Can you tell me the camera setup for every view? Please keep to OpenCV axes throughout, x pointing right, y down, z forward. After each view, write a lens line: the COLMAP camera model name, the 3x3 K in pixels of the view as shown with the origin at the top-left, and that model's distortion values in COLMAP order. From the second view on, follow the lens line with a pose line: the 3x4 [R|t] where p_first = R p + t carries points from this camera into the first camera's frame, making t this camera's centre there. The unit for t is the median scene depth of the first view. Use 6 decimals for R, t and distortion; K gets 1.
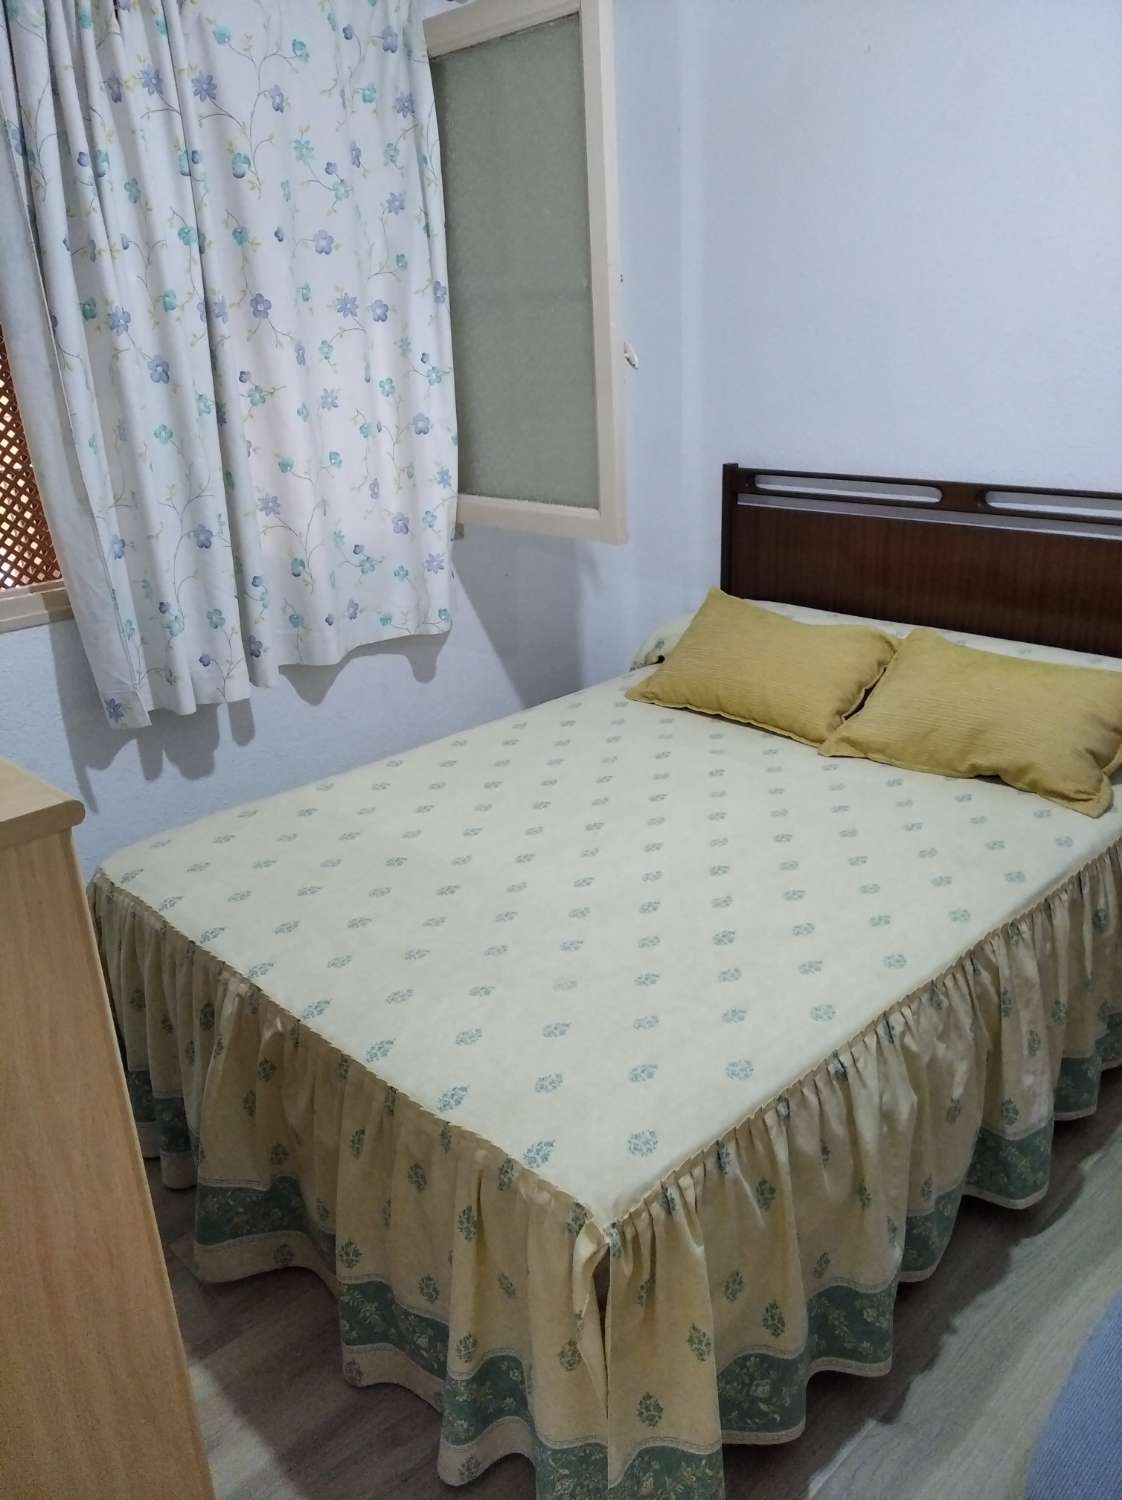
lens RADIAL K [[1160.1, 0, 561.0], [0, 1160.1, 750.0], [0, 0, 1]] dist [0.041998, -0.063304]
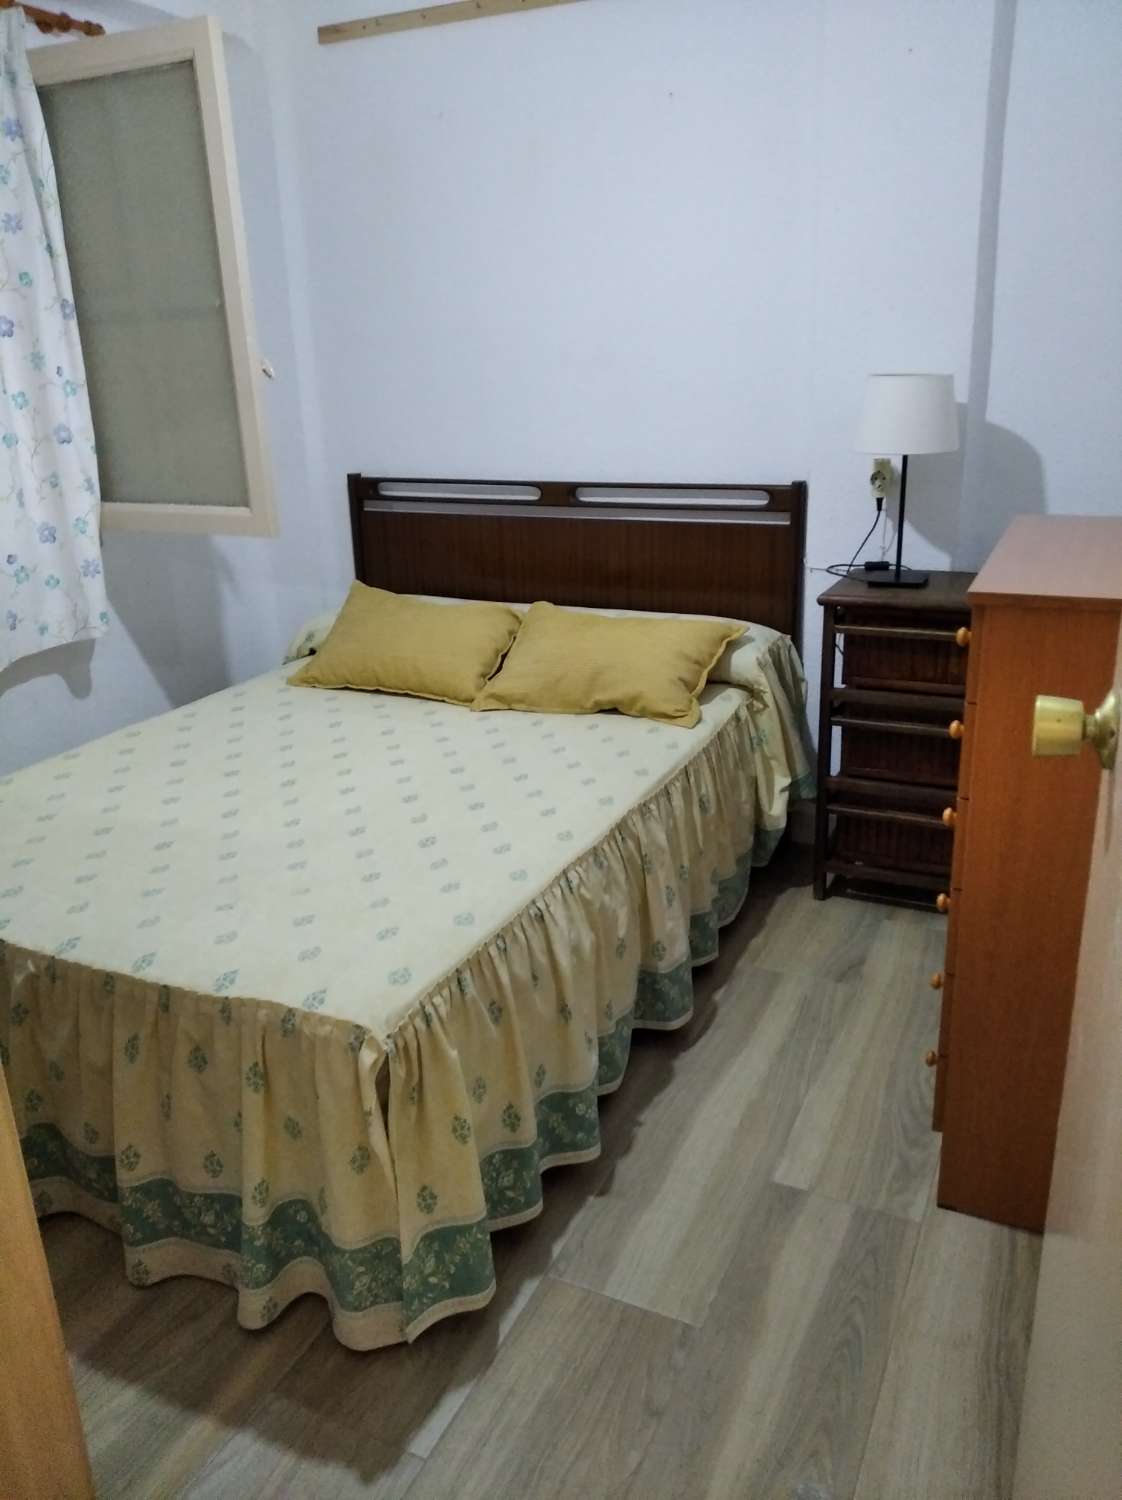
lens RADIAL K [[1165.1, 0, 561.0], [0, 1165.1, 750.0], [0, 0, 1]] dist [0.046275, -0.005880]
pose [[0.937236, -0.097868, 0.334681, -0.128673], [0.113457, 0.993168, -0.027298, 0.123342], [-0.329723, 0.063557, 0.941936, -0.187782]]
